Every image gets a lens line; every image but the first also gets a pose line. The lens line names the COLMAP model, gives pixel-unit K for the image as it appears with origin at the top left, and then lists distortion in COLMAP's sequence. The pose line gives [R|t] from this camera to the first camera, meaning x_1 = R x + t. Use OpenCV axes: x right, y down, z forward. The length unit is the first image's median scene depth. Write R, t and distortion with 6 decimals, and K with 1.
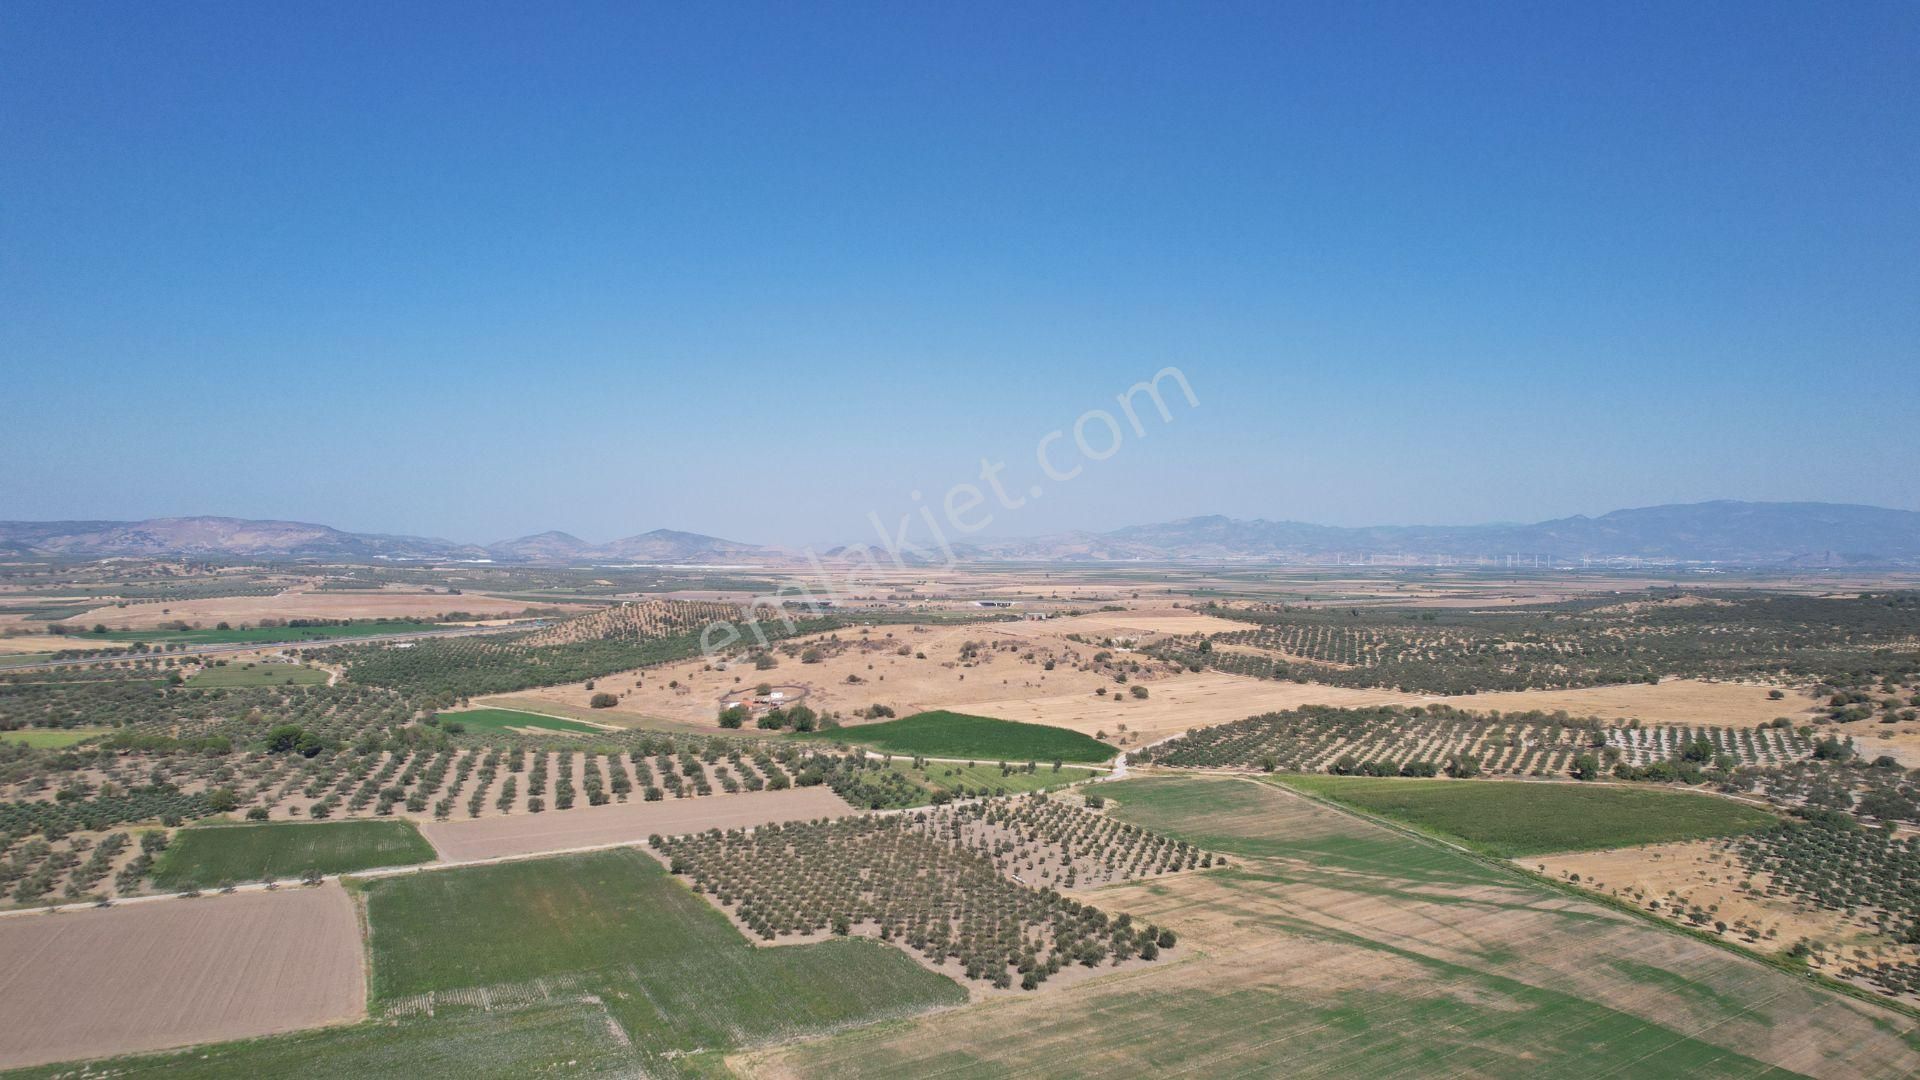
lens RADIAL K [[1222.5, 0, 963.3], [0, 1222.5, 567.4], [0, 0, 1]] dist [-0.084937, 0.080568]
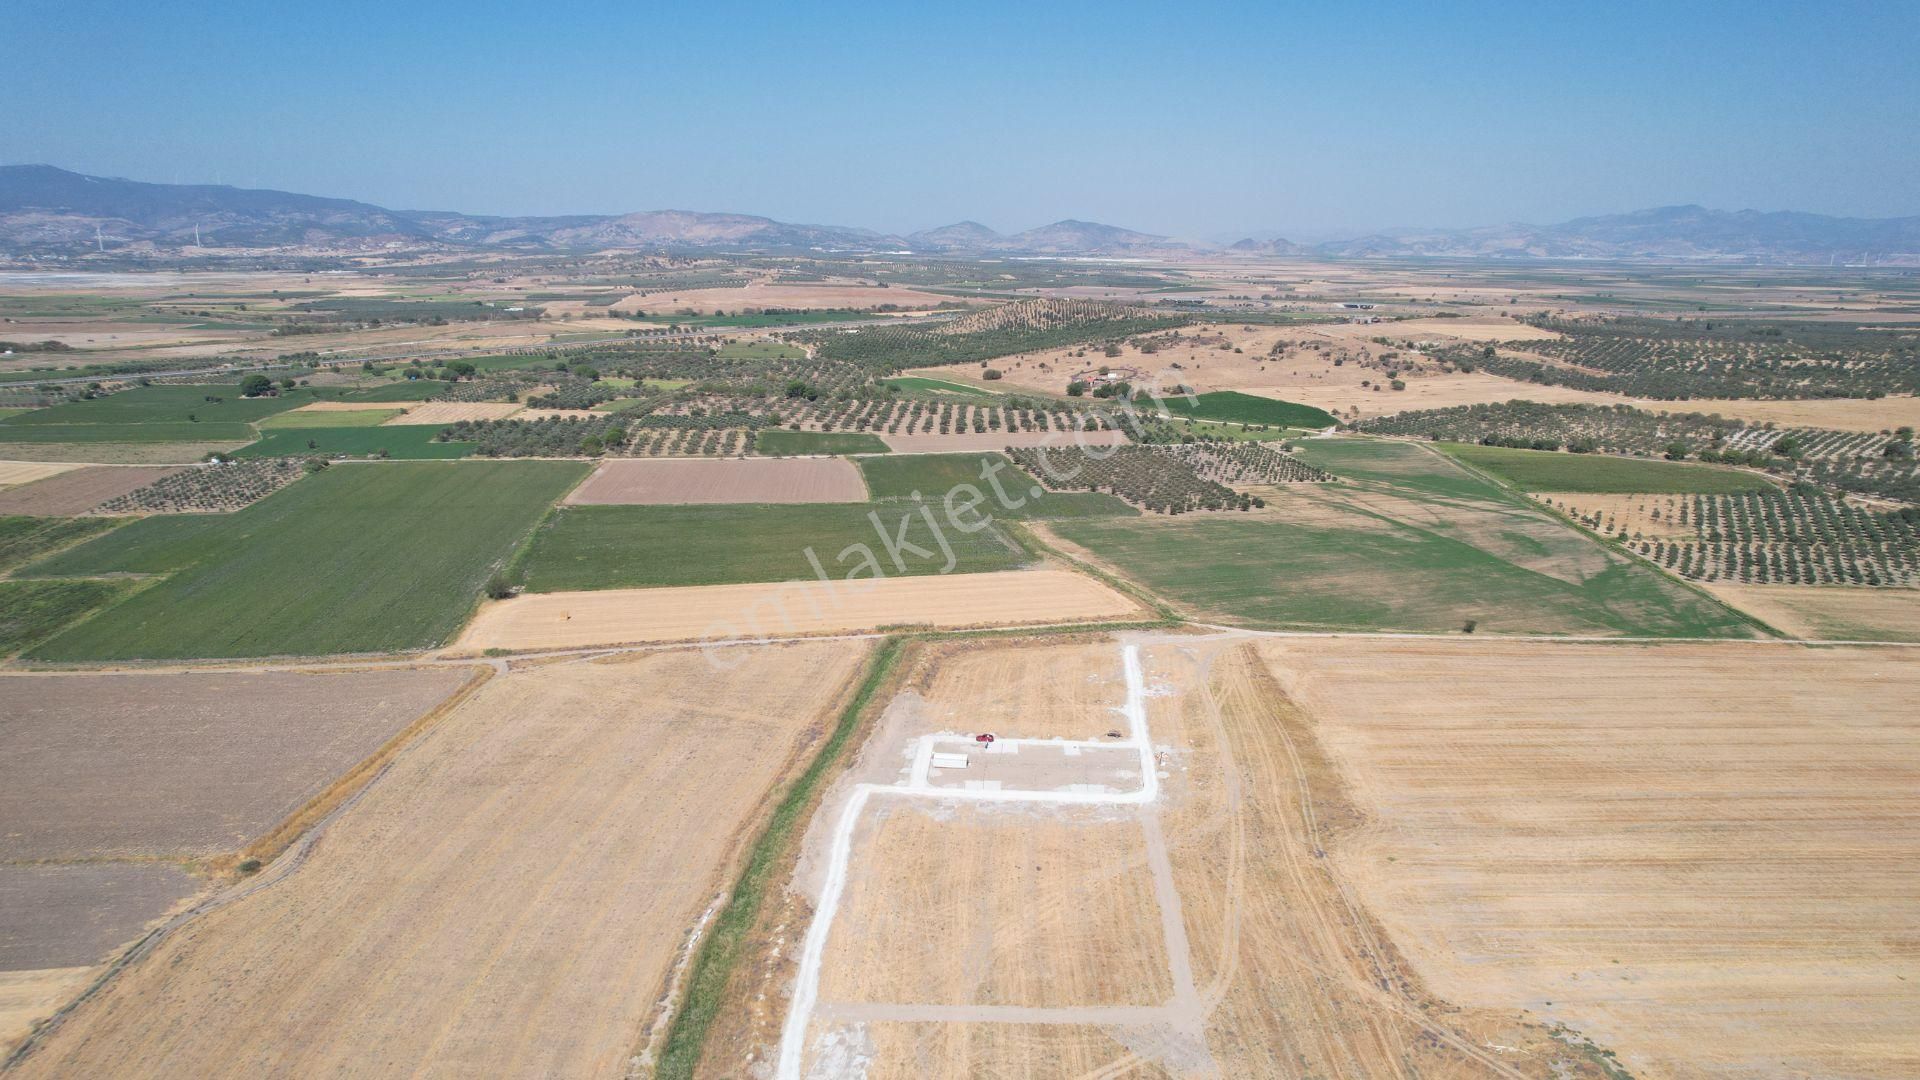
lens RADIAL K [[1224.8, 0, 960.0], [0, 1224.8, 540.0], [0, 0, 1]] dist [-0.069746, 0.061576]
pose [[0.945354, 0.080498, -0.315951, 0.126159], [-0.007026, 0.973847, 0.227095, -0.024473], [0.325969, -0.212465, 0.921196, -0.344462]]
